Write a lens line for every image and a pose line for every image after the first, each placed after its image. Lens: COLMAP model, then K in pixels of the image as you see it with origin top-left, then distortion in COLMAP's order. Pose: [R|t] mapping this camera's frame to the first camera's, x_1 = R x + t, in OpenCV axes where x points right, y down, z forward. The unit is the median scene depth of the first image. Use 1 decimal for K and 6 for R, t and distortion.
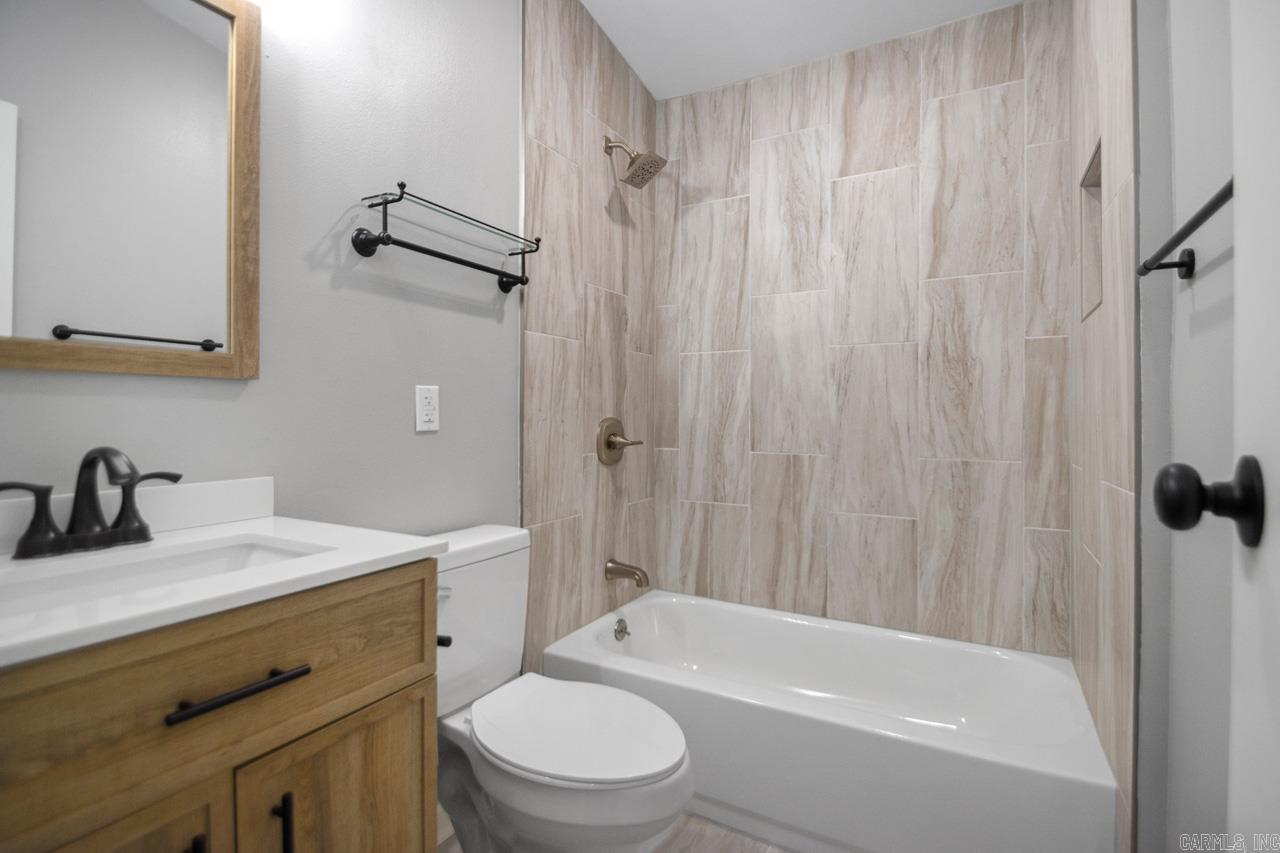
lens RADIAL K [[600.4, 0, 650.6], [0, 600.4, 425.4], [0, 0, 1]] dist [0.017470, -0.015220]
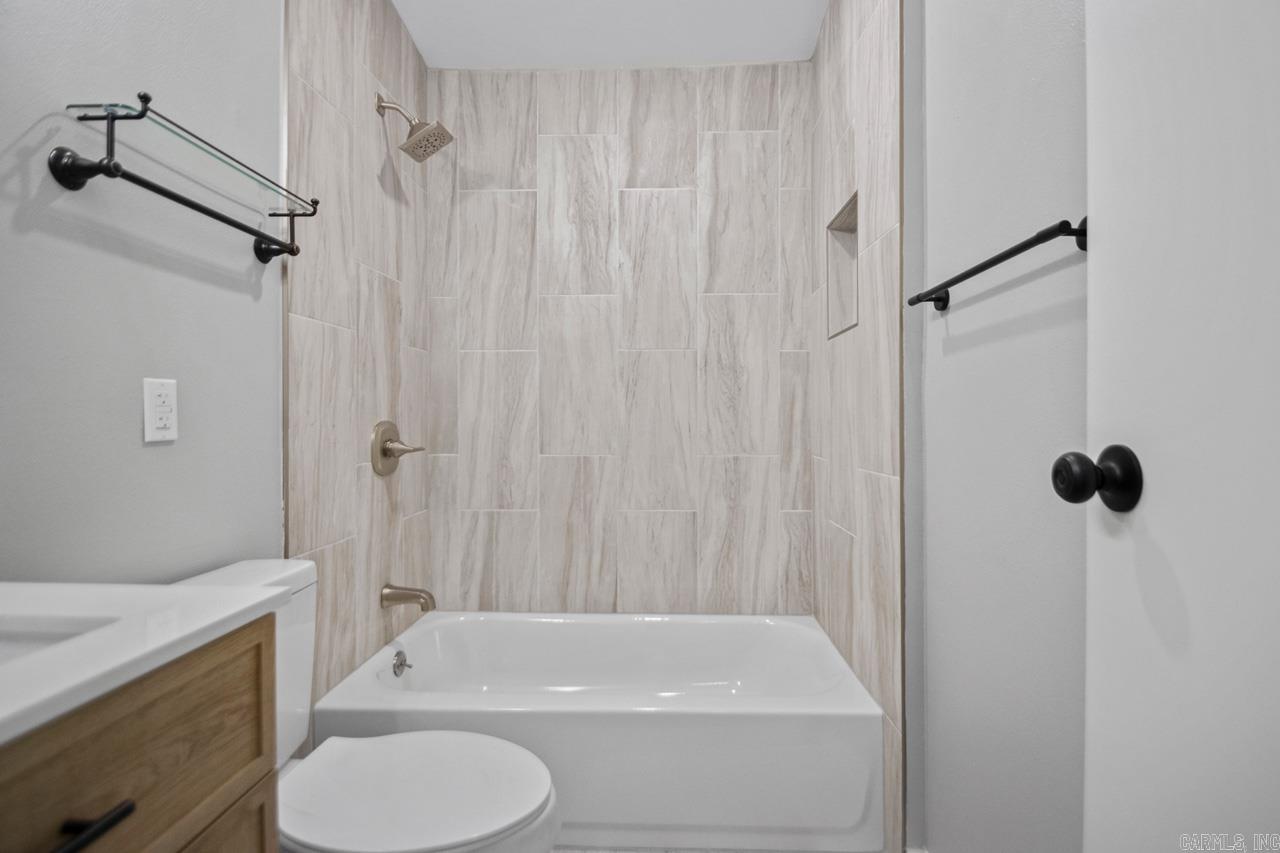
lens RADIAL K [[600.4, 0, 652.4], [0, 600.4, 428.9], [0, 0, 1]] dist [0.017470, -0.015220]
pose [[0.890893, -0.014426, 0.453984, -0.133940], [0.013241, 0.999896, 0.005789, -0.001815], [-0.454020, 0.000854, 0.890991, 0.060539]]
